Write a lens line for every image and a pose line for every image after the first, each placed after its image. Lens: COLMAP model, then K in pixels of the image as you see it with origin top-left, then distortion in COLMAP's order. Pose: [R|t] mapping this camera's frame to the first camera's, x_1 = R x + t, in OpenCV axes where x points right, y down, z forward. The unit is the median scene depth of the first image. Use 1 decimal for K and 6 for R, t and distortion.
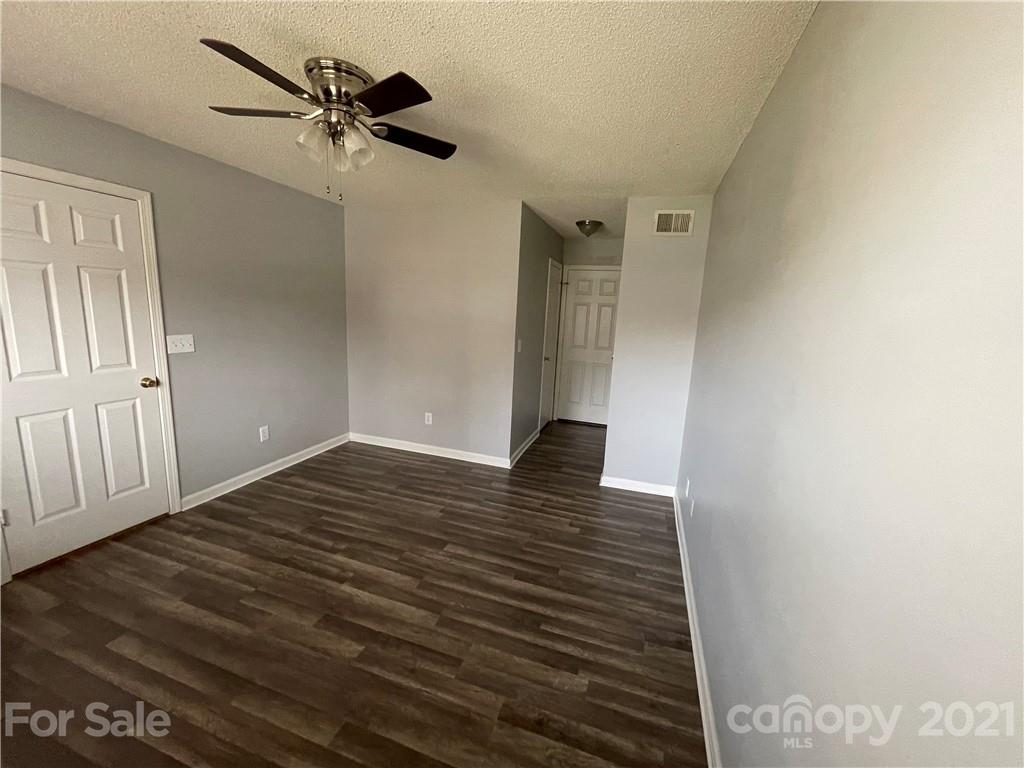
lens RADIAL K [[415.6, 0, 511.0], [0, 415.6, 381.8], [0, 0, 1]] dist [-0.006619, 0.002587]
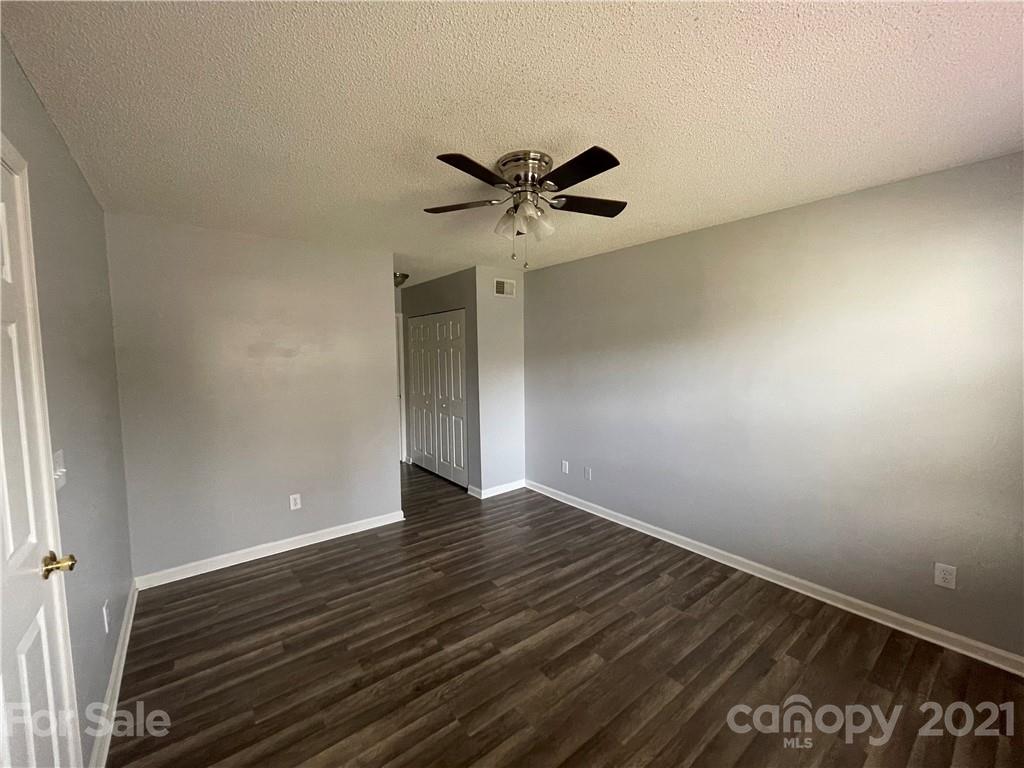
lens RADIAL K [[415.6, 0, 511.0], [0, 415.6, 381.8], [0, 0, 1]] dist [-0.006619, 0.002587]
pose [[0.554787, -0.114693, 0.824049, -0.891401], [0.185925, 0.982496, 0.011572, -0.102343], [-0.810952, 0.146791, 0.566400, 0.285193]]
